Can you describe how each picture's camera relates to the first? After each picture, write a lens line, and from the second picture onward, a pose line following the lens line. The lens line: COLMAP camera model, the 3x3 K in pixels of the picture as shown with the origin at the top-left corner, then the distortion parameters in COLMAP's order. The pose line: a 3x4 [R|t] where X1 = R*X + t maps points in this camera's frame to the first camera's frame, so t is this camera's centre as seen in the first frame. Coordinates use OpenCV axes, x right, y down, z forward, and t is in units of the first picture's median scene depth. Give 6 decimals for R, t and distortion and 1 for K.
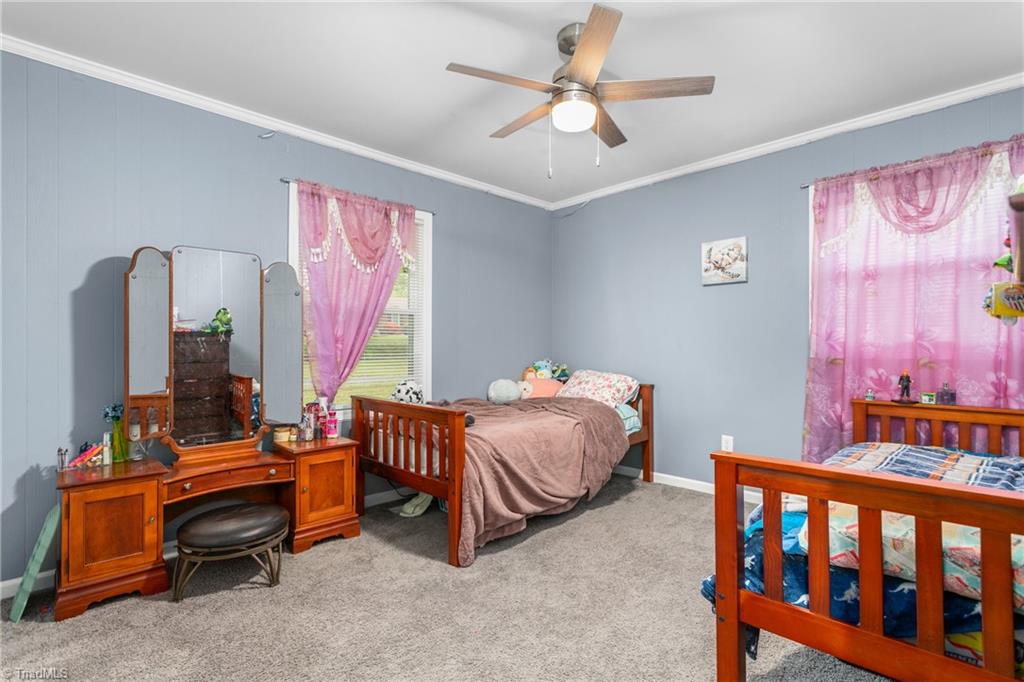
lens RADIAL K [[487.8, 0, 509.4], [0, 487.8, 334.4], [0, 0, 1]] dist [0.000728, 0.000456]
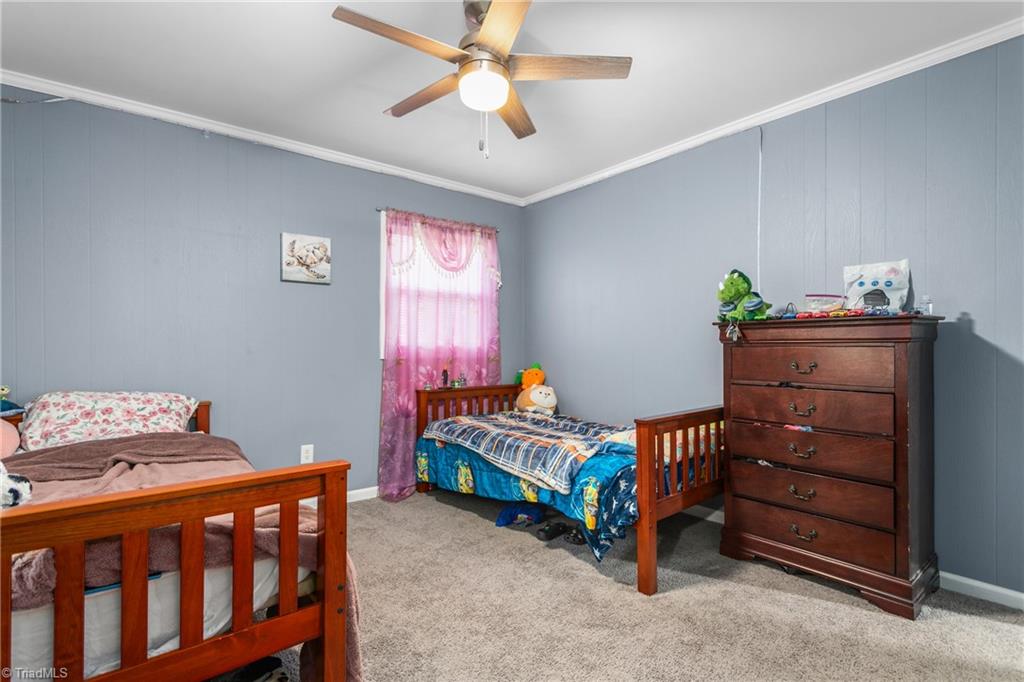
lens RADIAL K [[487.1, 0, 512.5], [0, 487.1, 343.2], [0, 0, 1]] dist [-0.000529, -0.000193]
pose [[0.098987, 0.013173, 0.995001, -0.528456], [-0.017519, 0.999780, -0.011493, 0.018392], [-0.994934, -0.016294, 0.099196, 0.612200]]
